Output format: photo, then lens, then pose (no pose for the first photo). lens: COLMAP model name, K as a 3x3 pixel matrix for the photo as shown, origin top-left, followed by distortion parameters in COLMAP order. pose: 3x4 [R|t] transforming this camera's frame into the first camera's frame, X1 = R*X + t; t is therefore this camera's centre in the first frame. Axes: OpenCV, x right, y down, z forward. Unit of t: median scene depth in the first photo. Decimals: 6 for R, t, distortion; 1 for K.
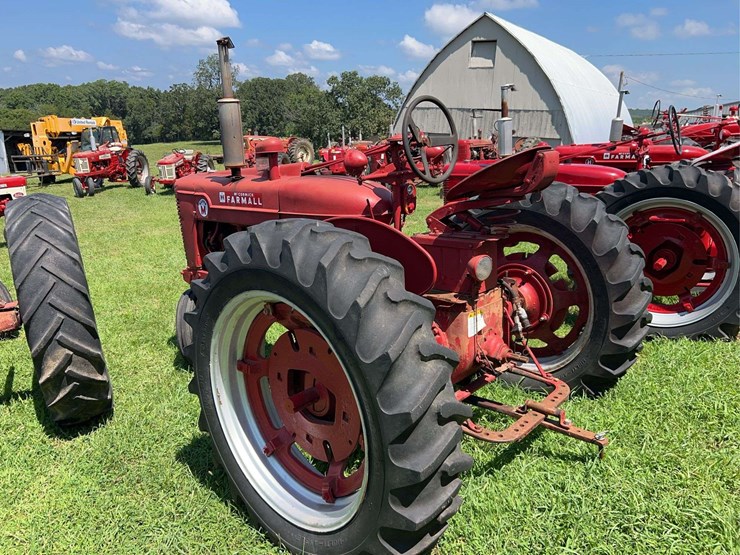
lens RADIAL K [[569.7, 0, 372.0], [0, 569.7, 264.8], [0, 0, 1]] dist [0.030317, -0.008279]
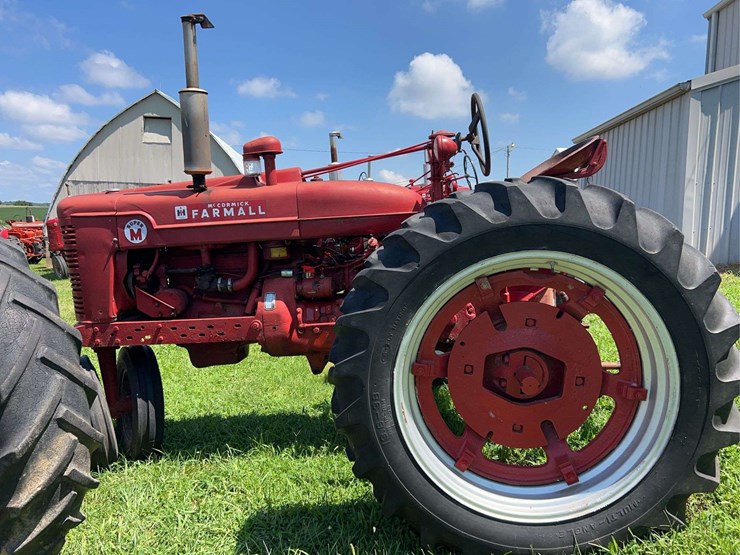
lens RADIAL K [[563.9, 0, 370.0], [0, 563.9, 277.5], [0, 0, 1]] dist [0.045421, -0.046565]
pose [[0.781227, -0.070664, 0.620234, -0.454741], [0.157654, 0.983698, -0.086502, 0.061431], [-0.604011, 0.165360, 0.779633, 0.224968]]
